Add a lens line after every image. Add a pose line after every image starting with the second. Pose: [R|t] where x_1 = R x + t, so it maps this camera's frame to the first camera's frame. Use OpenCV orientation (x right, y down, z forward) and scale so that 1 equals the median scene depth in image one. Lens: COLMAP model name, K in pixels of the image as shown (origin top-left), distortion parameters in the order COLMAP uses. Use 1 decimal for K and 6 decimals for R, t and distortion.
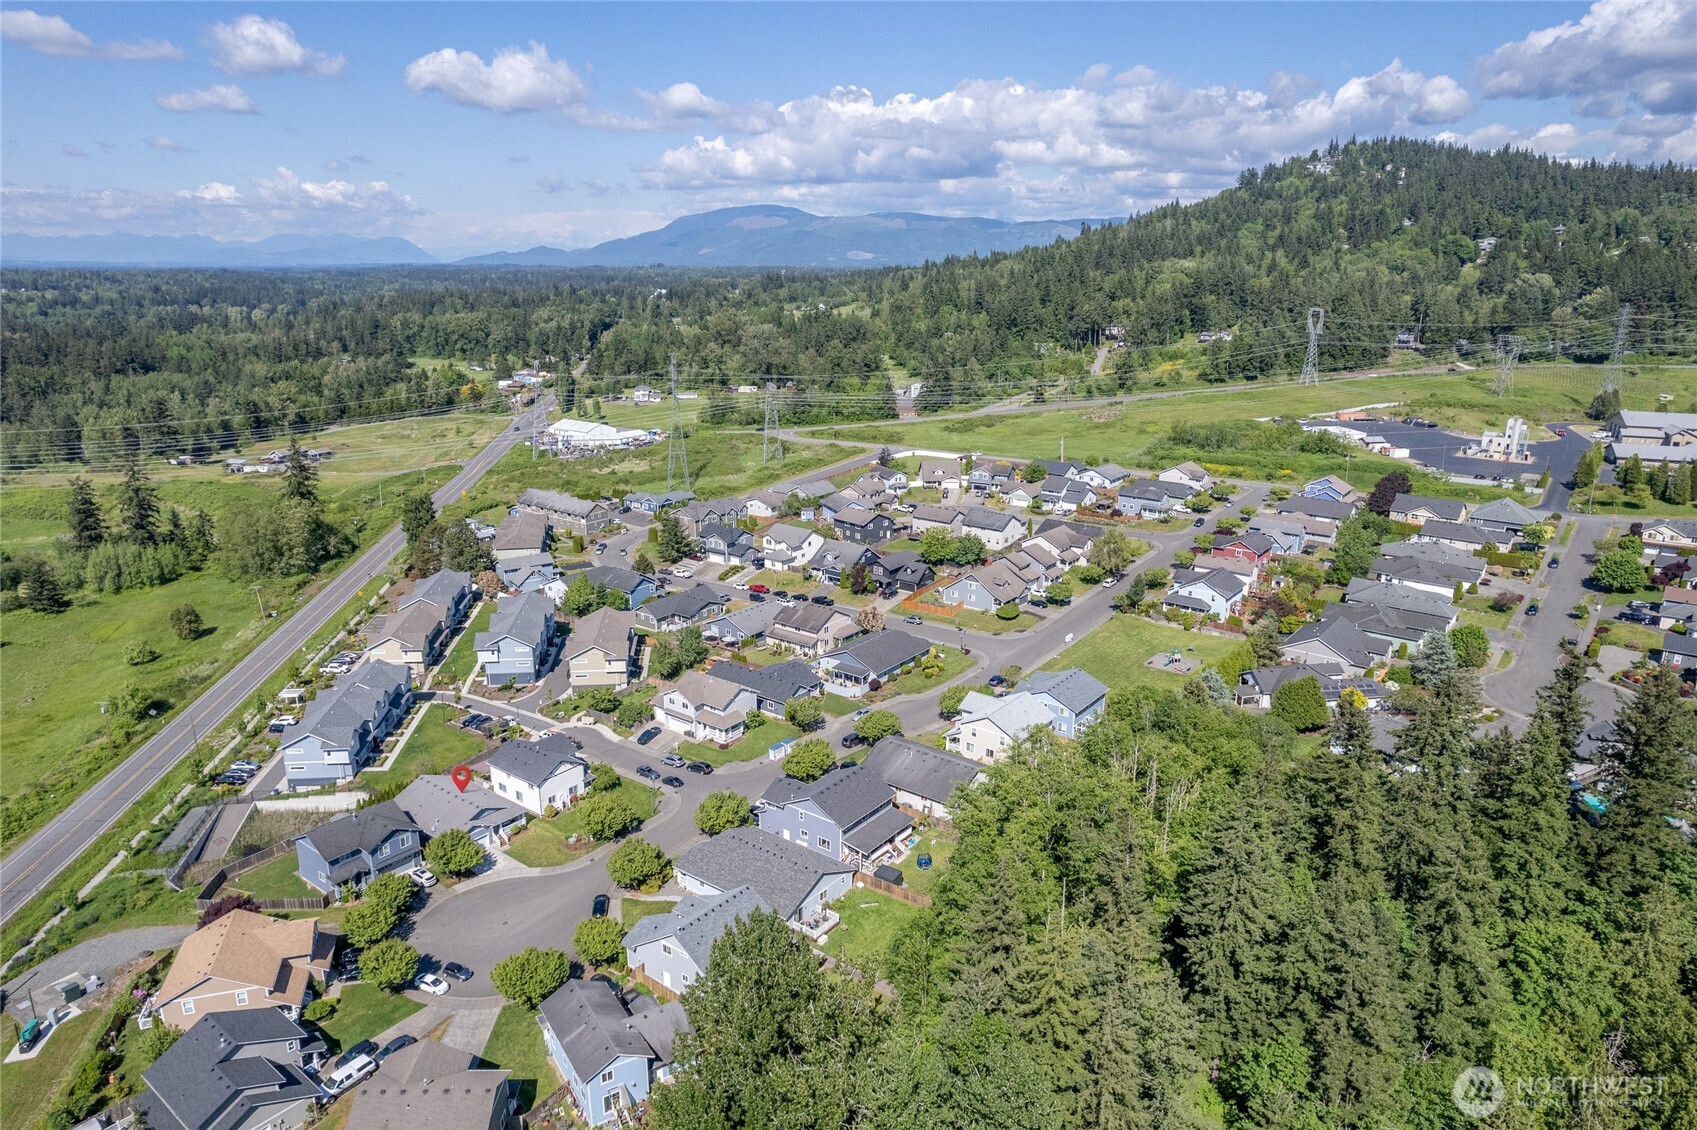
lens RADIAL K [[1110.9, 0, 848.5], [0, 1110.9, 565.0], [0, 0, 1]] dist [-0.073562, 0.055544]
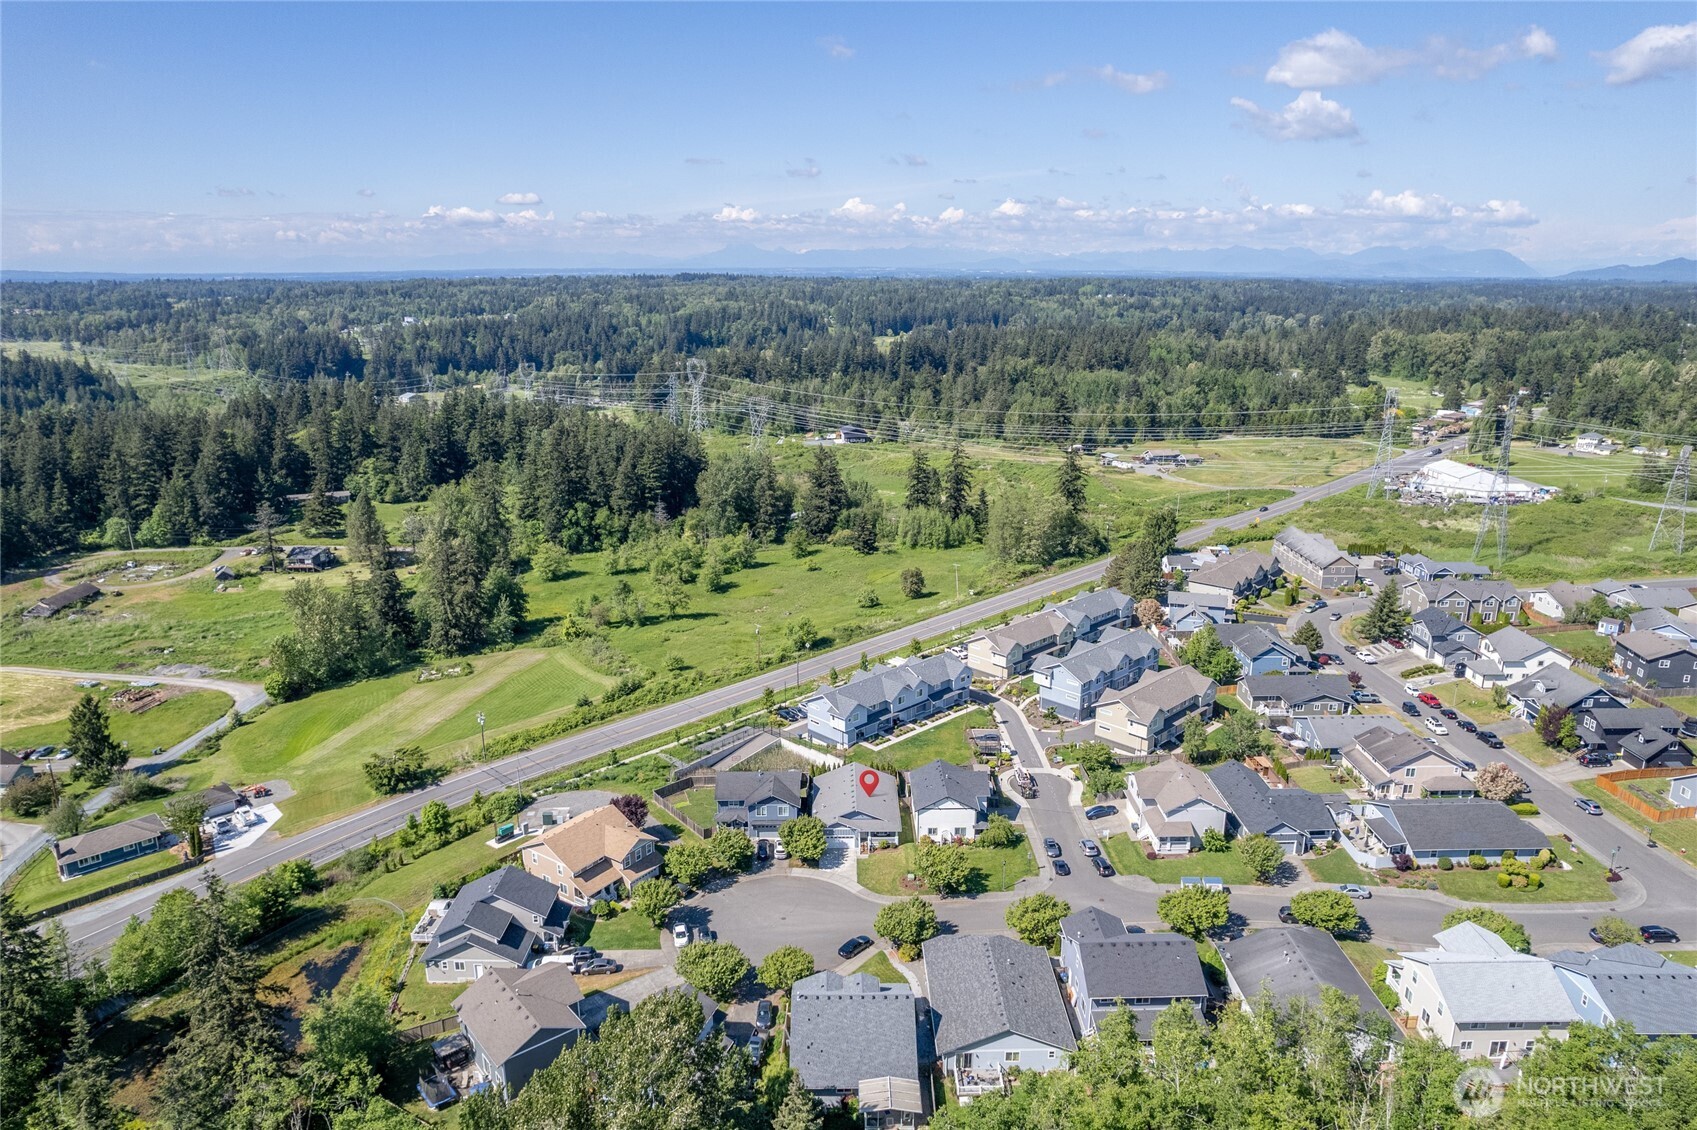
lens RADIAL K [[1110.9, 0, 848.5], [0, 1110.9, 565.0], [0, 0, 1]] dist [-0.073562, 0.055544]
pose [[0.606054, 0.200742, -0.769676, 0.258444], [-0.208840, 0.973841, 0.089547, -0.057746], [0.767518, 0.106469, 0.632124, 0.204179]]
